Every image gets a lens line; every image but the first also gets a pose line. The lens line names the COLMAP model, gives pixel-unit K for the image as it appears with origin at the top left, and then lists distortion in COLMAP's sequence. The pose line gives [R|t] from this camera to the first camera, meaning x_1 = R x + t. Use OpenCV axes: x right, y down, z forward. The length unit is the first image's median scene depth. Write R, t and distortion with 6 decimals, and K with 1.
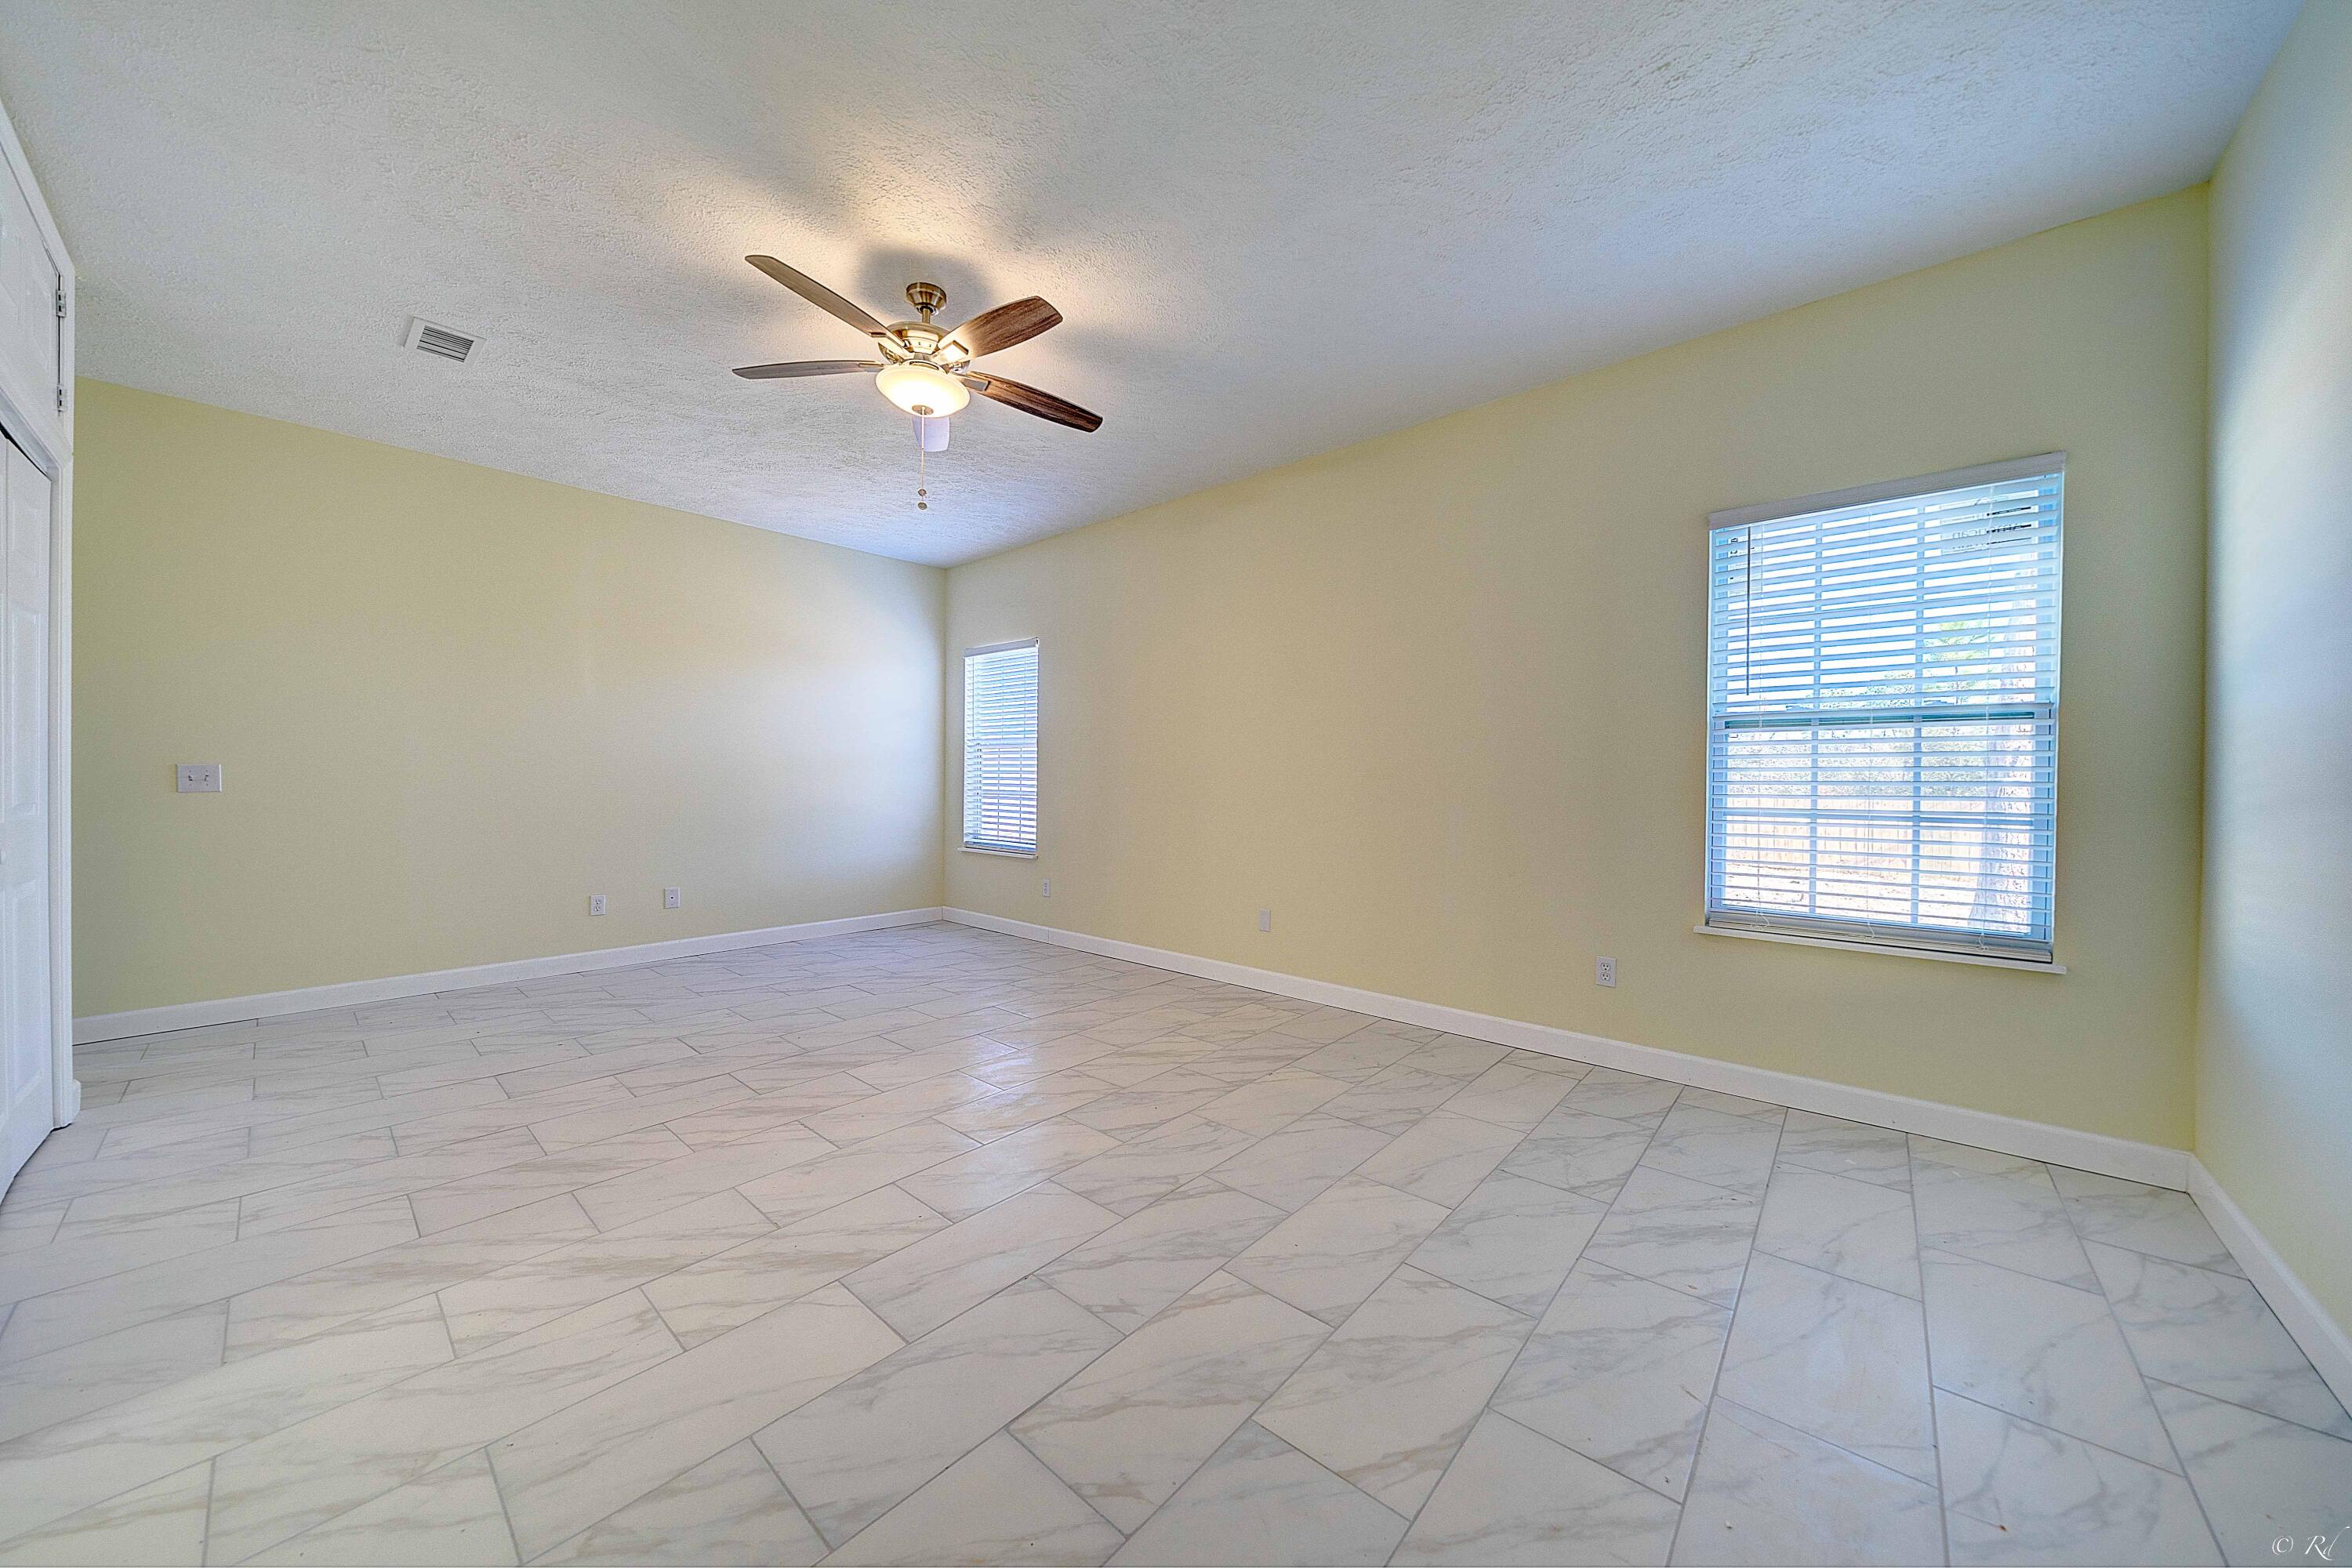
lens RADIAL K [[798.3, 0, 1160.6], [0, 798.3, 769.7], [0, 0, 1]] dist [-0.006049, 0.000397]
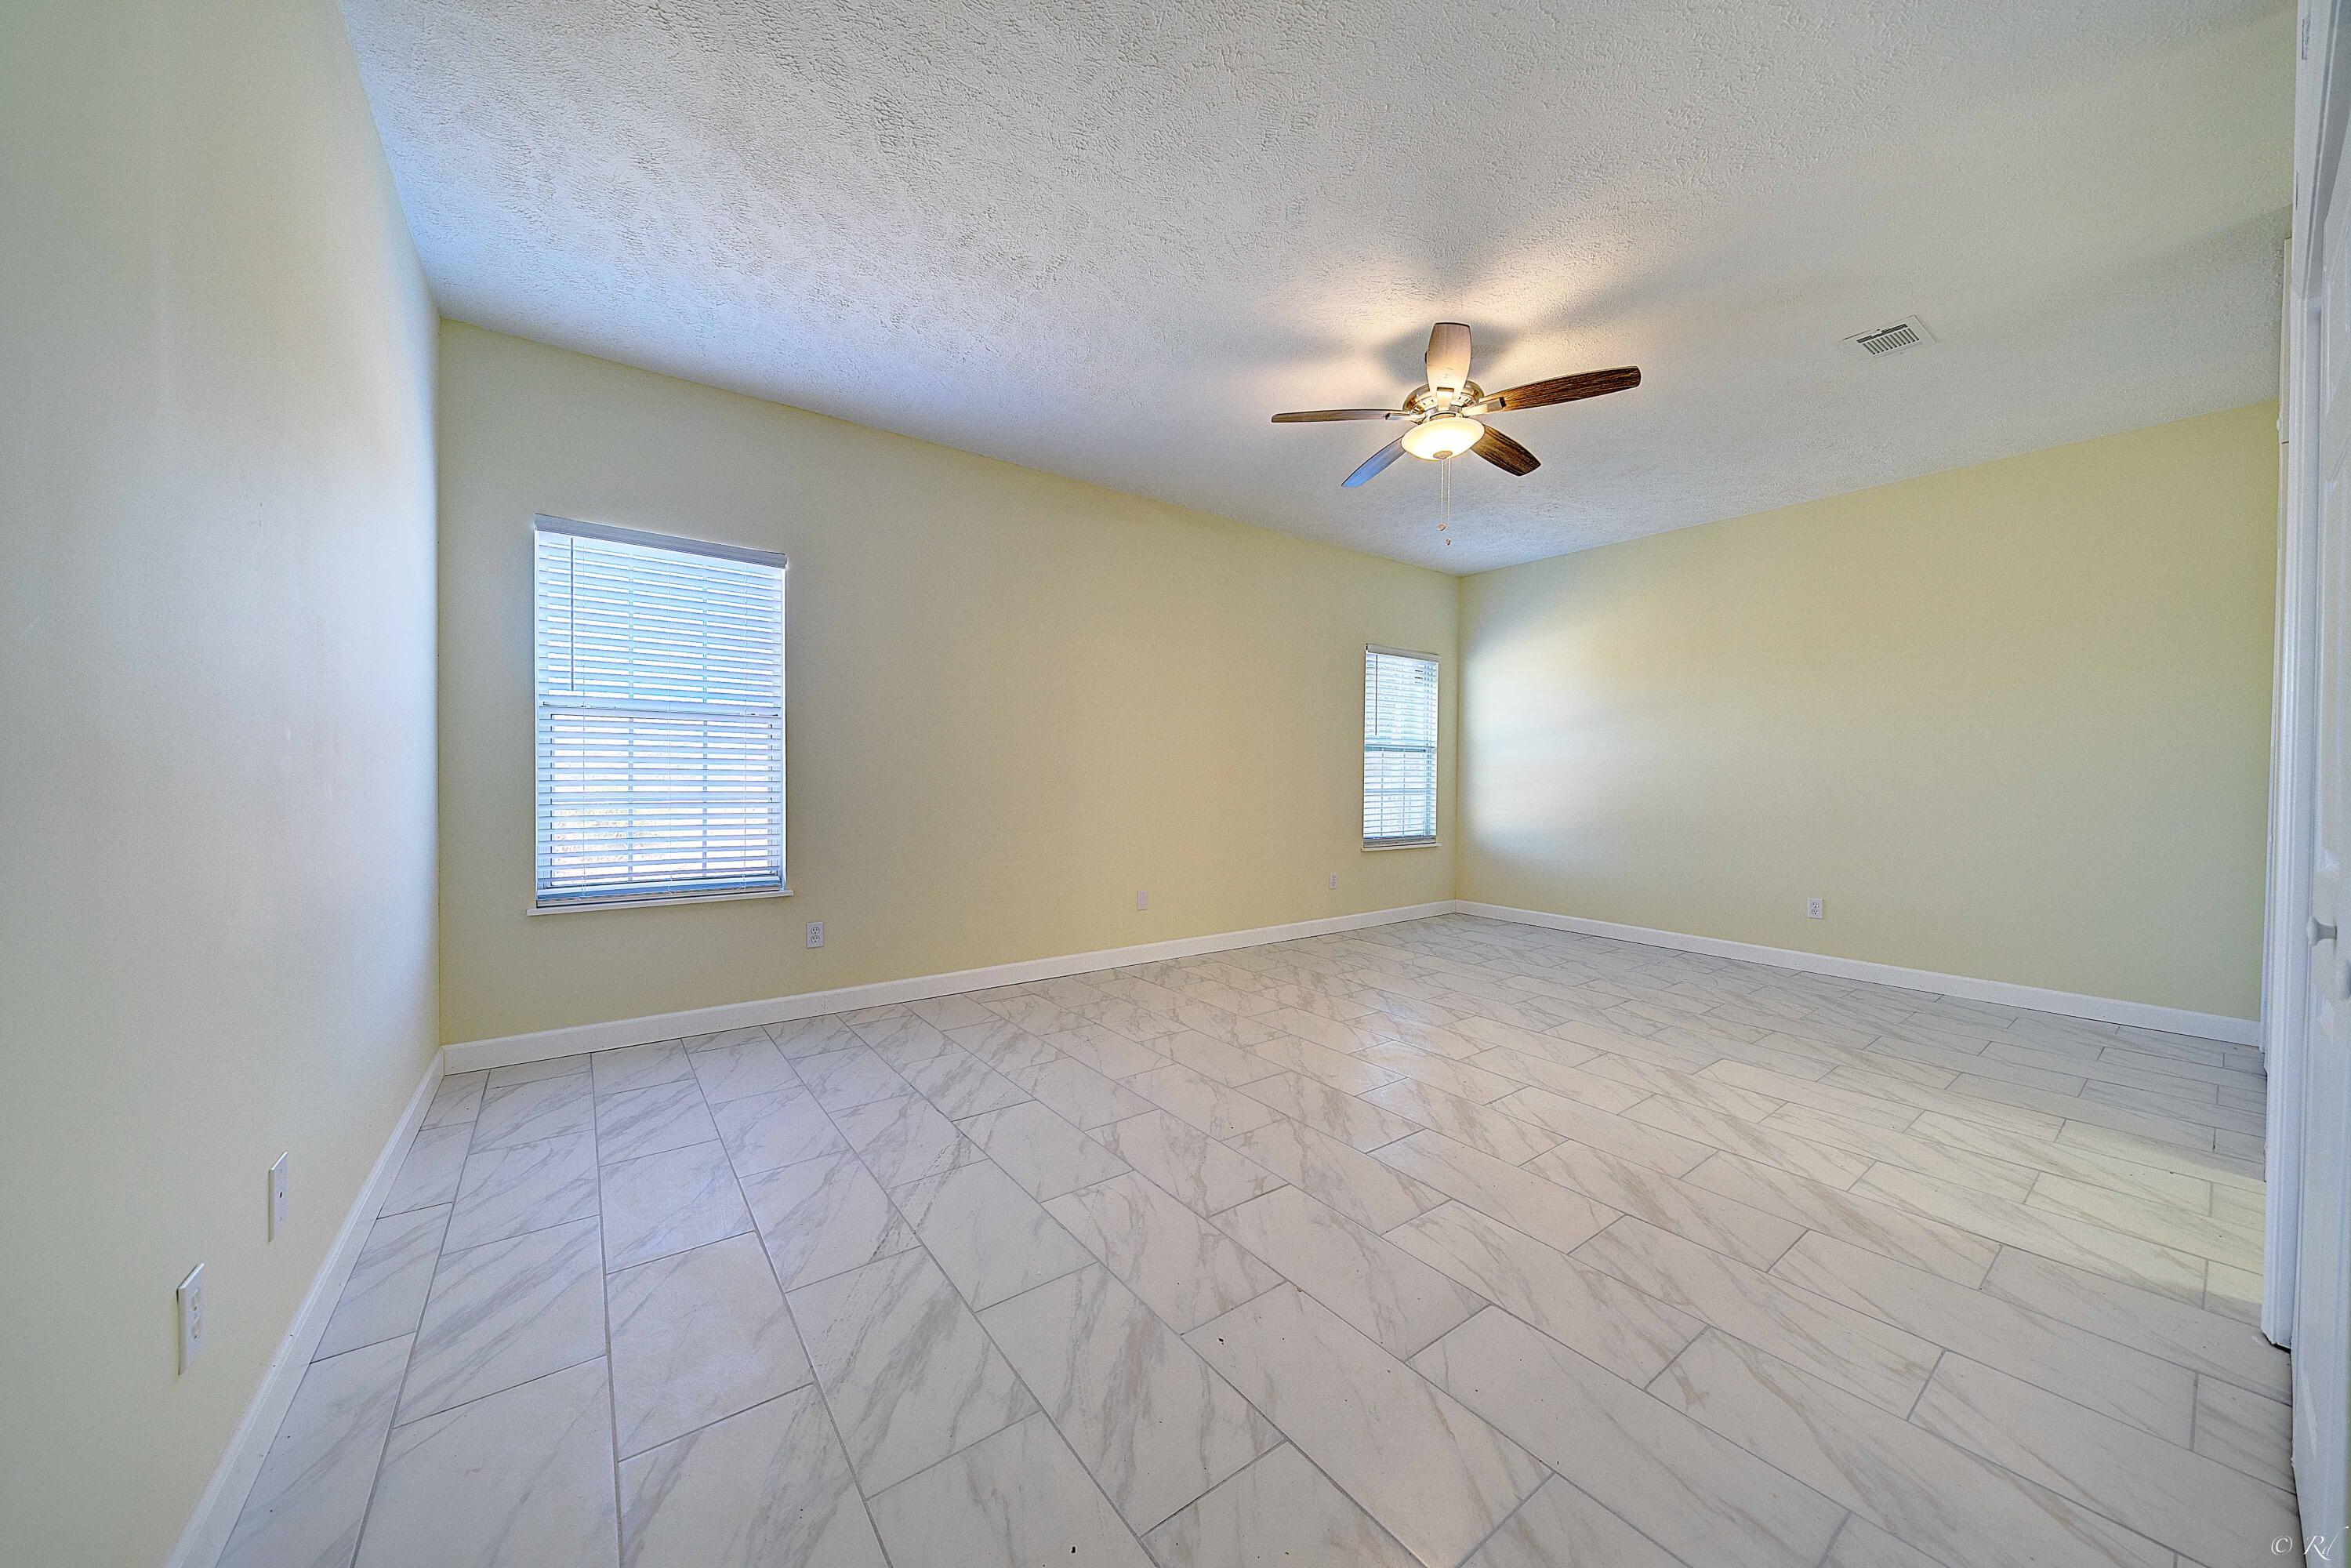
lens RADIAL K [[798.0, 0, 1177.7], [0, 798.0, 785.5], [0, 0, 1]] dist [-0.006049, 0.000397]
pose [[0.199438, -0.017488, 0.979754, -1.377224], [-0.019738, 0.999566, 0.021859, 0.003115], [-0.979712, -0.023698, 0.199006, 1.057897]]
